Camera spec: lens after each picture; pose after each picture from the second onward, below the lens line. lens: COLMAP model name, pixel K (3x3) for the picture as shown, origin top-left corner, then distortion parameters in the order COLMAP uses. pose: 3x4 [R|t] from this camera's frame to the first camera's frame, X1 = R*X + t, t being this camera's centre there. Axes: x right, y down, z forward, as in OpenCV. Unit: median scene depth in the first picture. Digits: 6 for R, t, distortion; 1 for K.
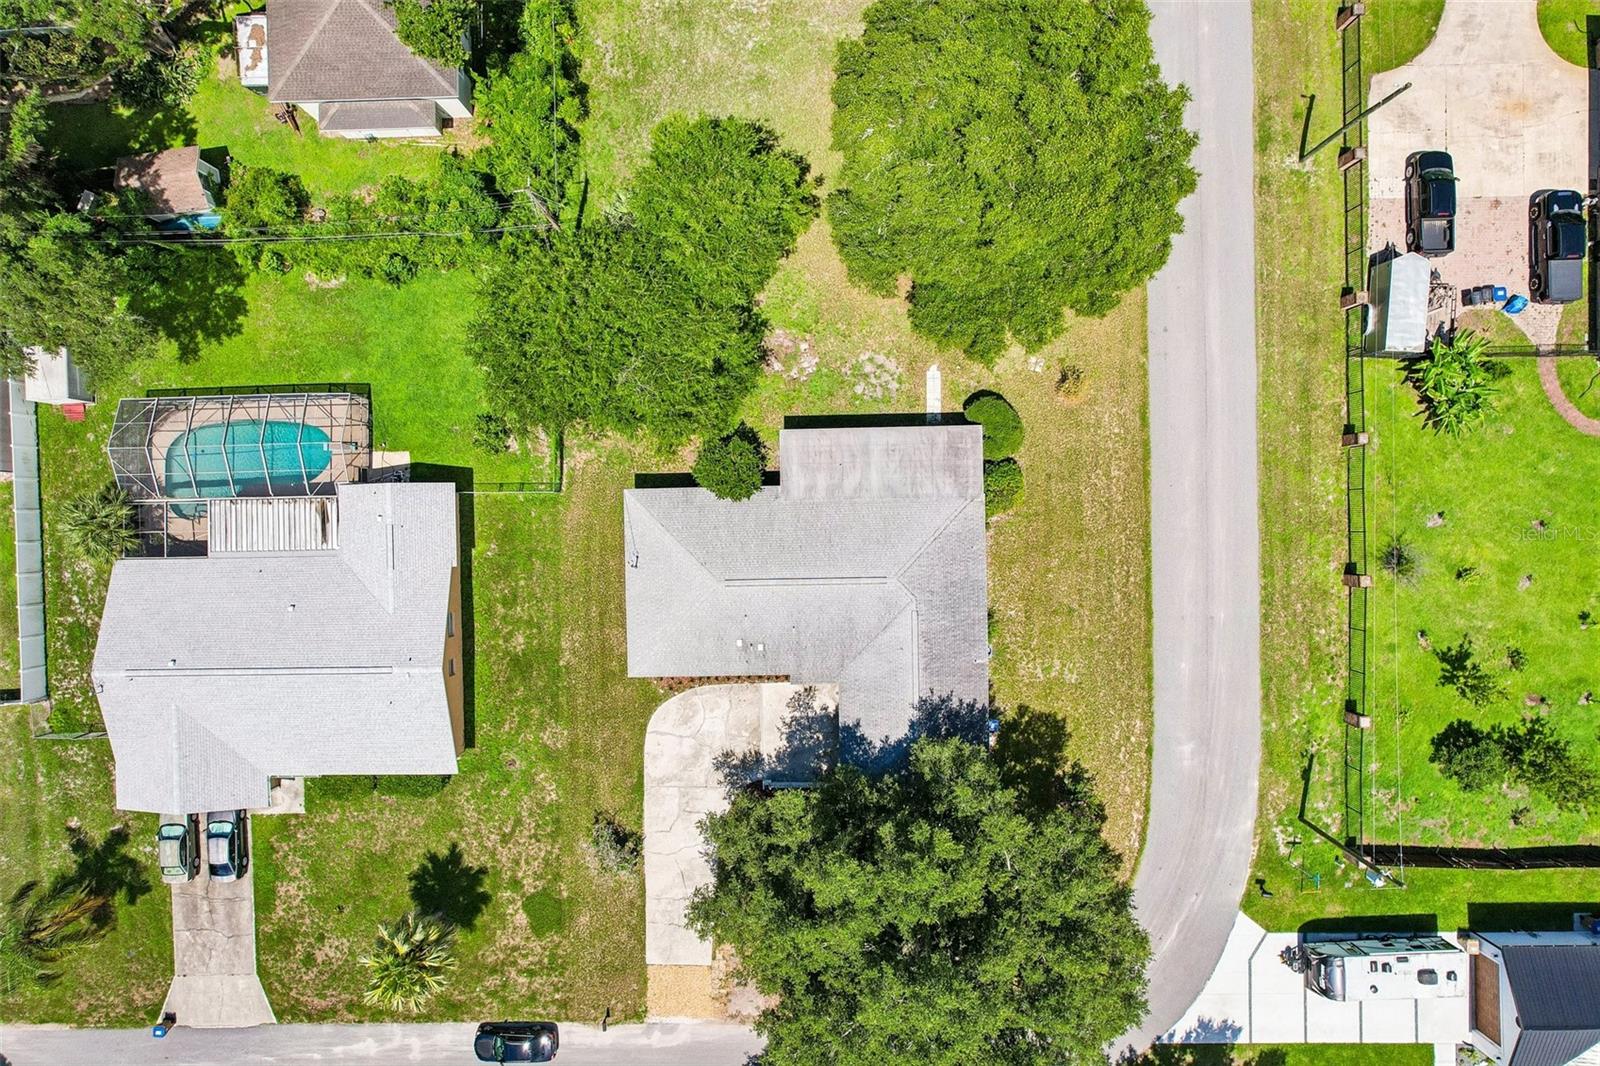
lens RADIAL K [[1031.6, 0, 800.0], [0, 1031.6, 533.0], [0, 0, 1]] dist [-0.088913, 0.079715]
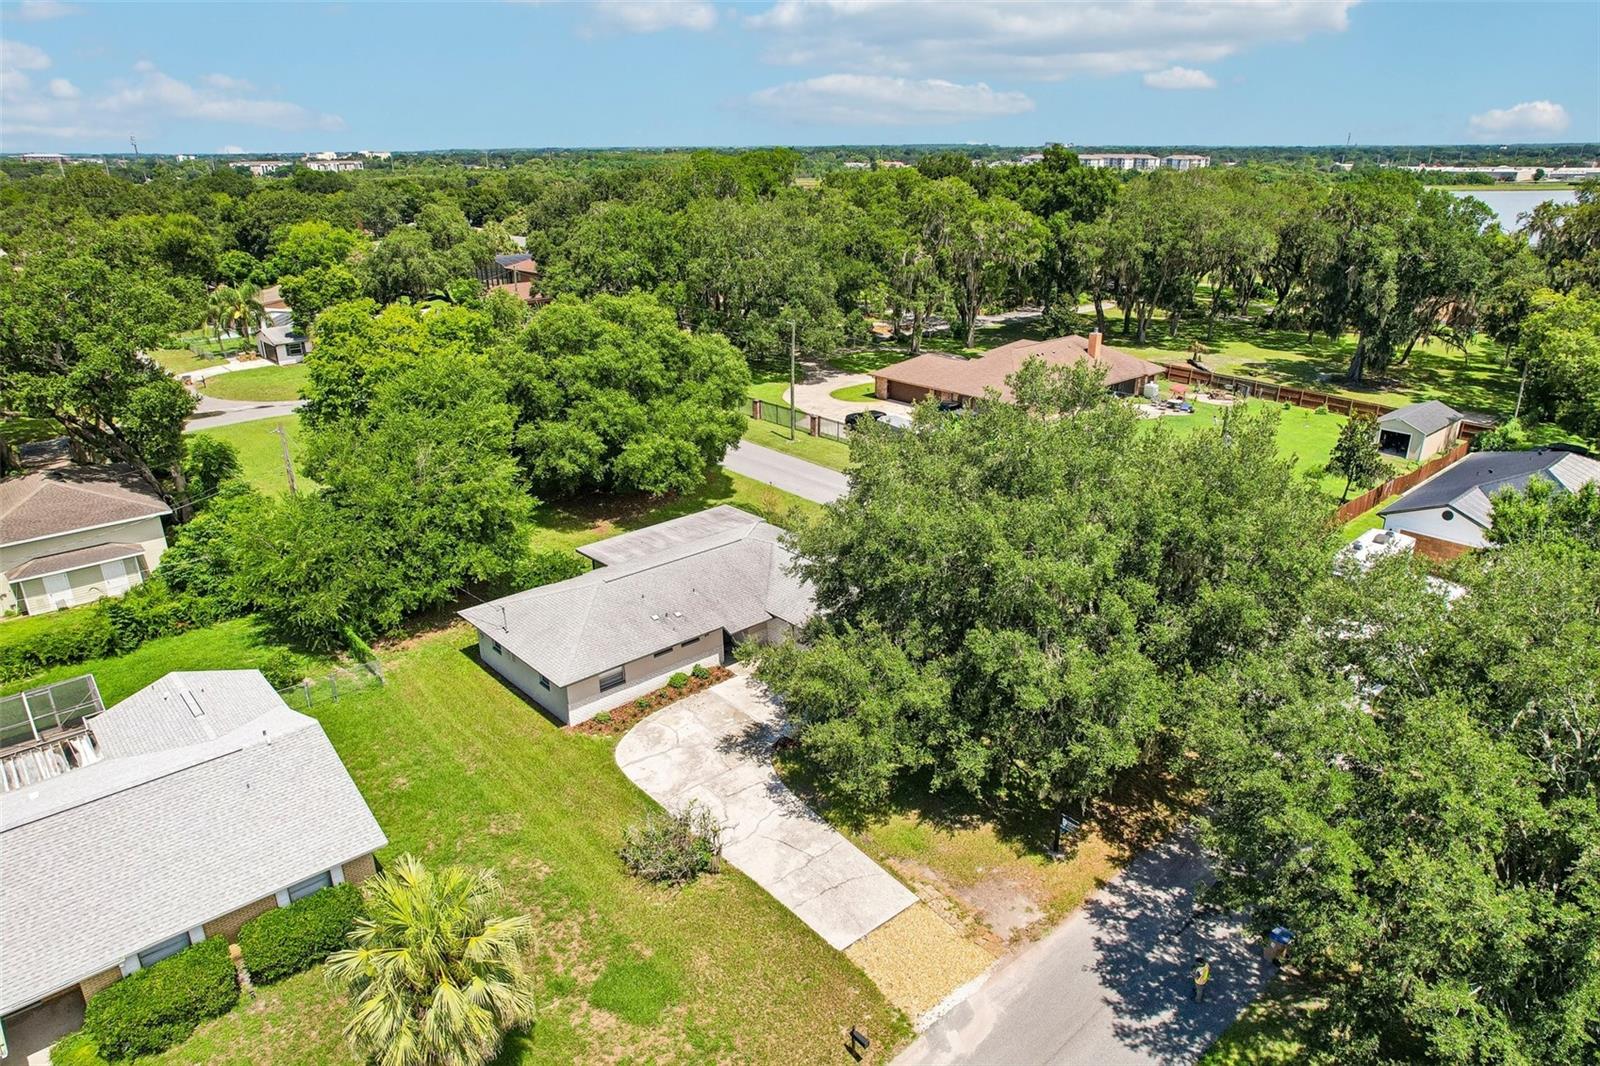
lens RADIAL K [[1031.6, 0, 800.0], [0, 1031.6, 533.0], [0, 0, 1]] dist [-0.088913, 0.079715]
pose [[0.756738, -0.228047, 0.612651, -0.461965], [0.653682, 0.254179, -0.712806, 0.756620], [0.006830, 0.939887, 0.341417, 0.596805]]
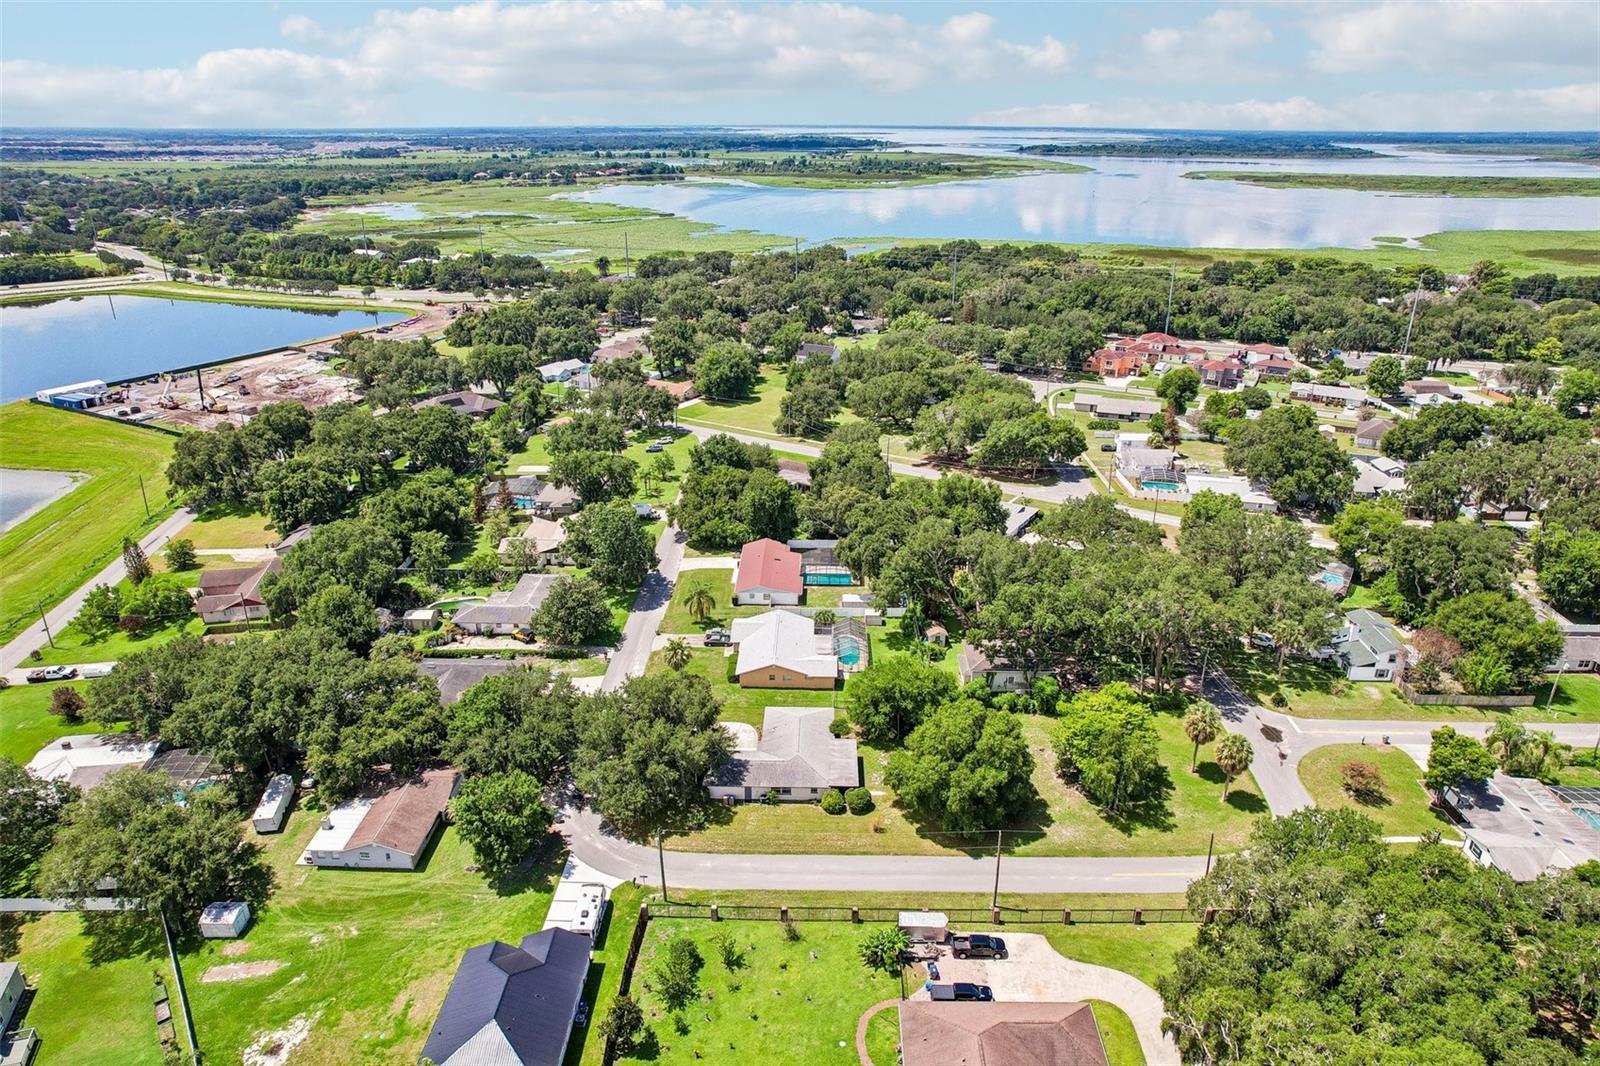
lens RADIAL K [[1031.6, 0, 800.0], [0, 1031.6, 533.0], [0, 0, 1]] dist [-0.088913, 0.079715]
pose [[-0.042055, 0.384393, -0.922211, 2.066837], [-0.999014, -0.029296, 0.033346, -0.028199], [-0.014199, 0.922705, 0.385246, -0.453231]]
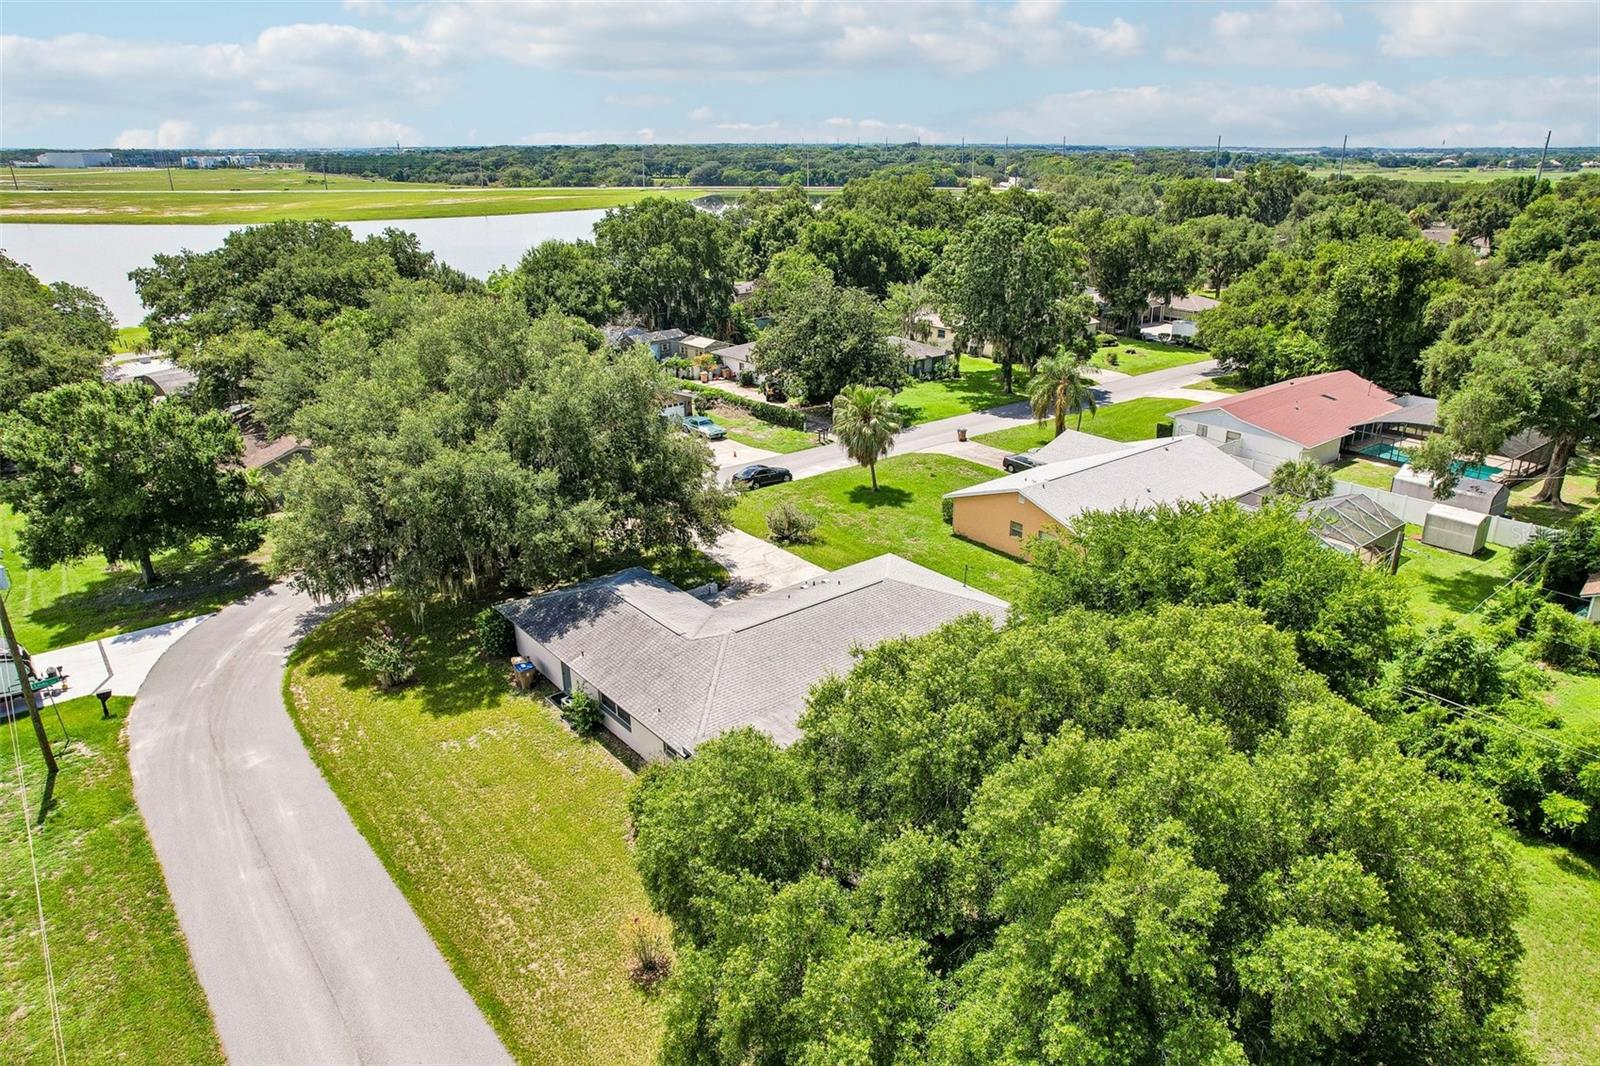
lens RADIAL K [[1031.6, 0, 800.0], [0, 1031.6, 533.0], [0, 0, 1]] dist [-0.088913, 0.079715]
pose [[-0.787085, 0.232425, -0.571381, 0.449254], [-0.616824, -0.289030, 0.732113, -0.511820], [0.005015, 0.928677, 0.370856, 0.583898]]
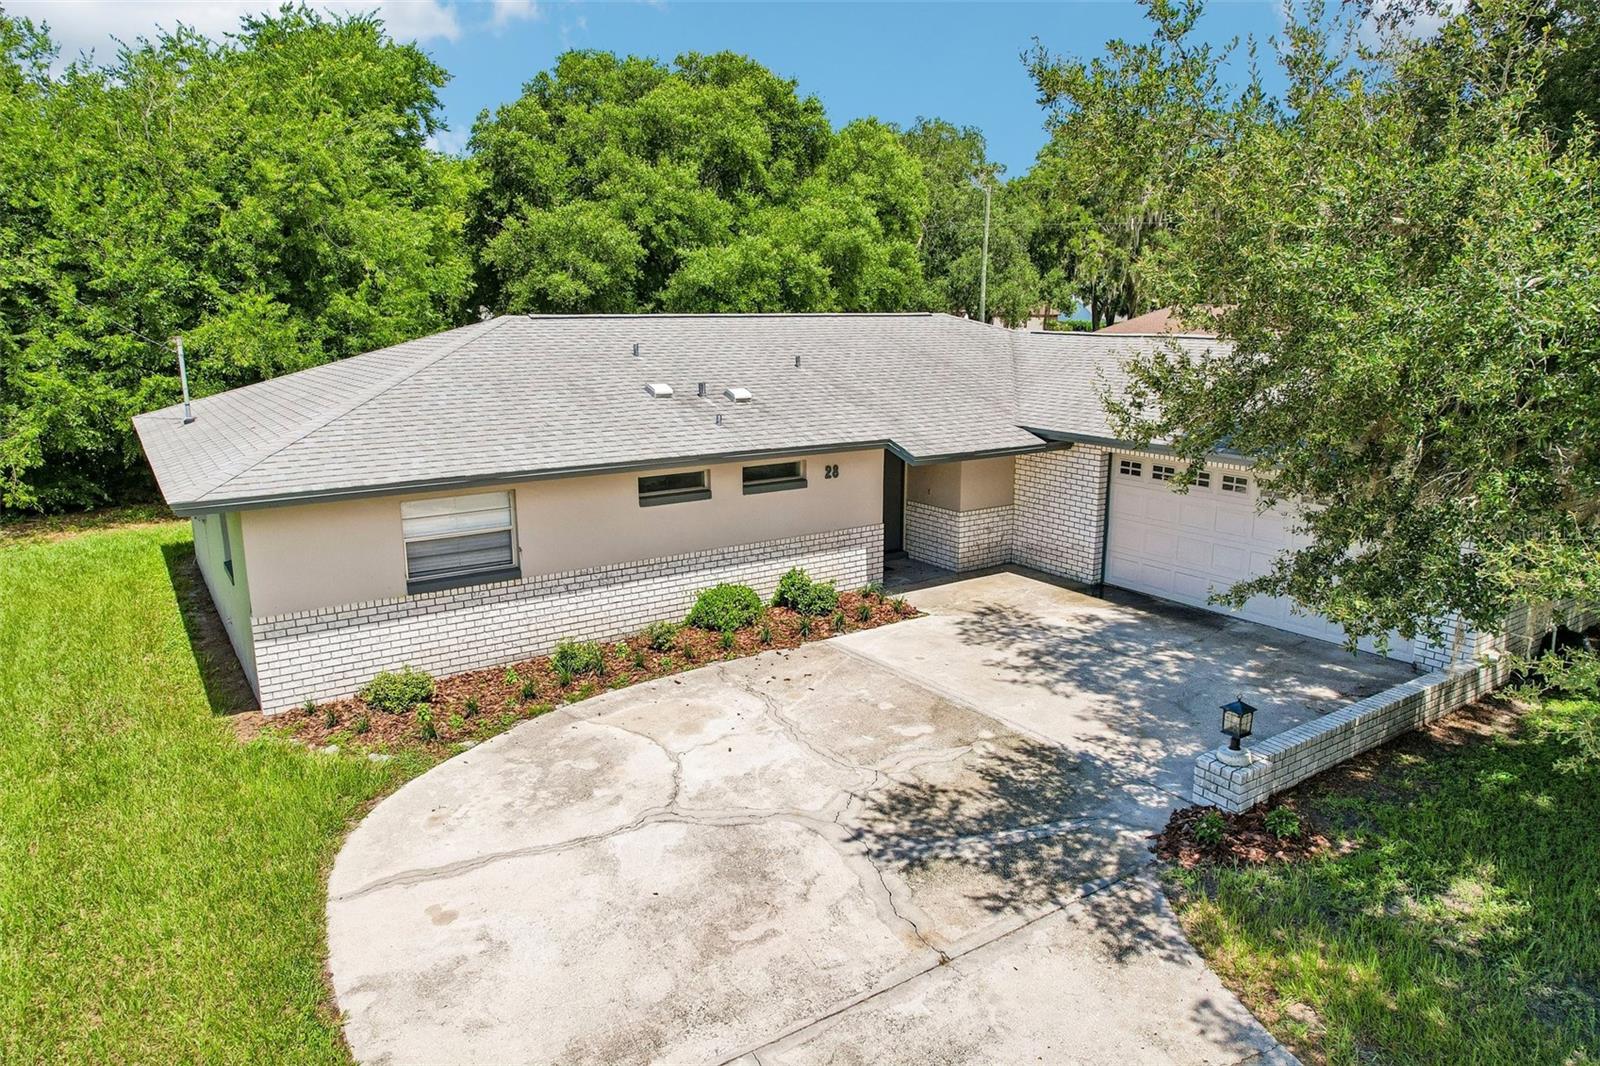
lens RADIAL K [[1011.2, 0, 800.0], [0, 1011.2, 533.0], [0, 0, 1]] dist [-0.004983, -0.000774]
pose [[0.833955, -0.107863, 0.541188, -0.164084], [0.551833, 0.162171, -0.818035, 0.327303], [0.000471, 0.980850, 0.194766, 0.930150]]
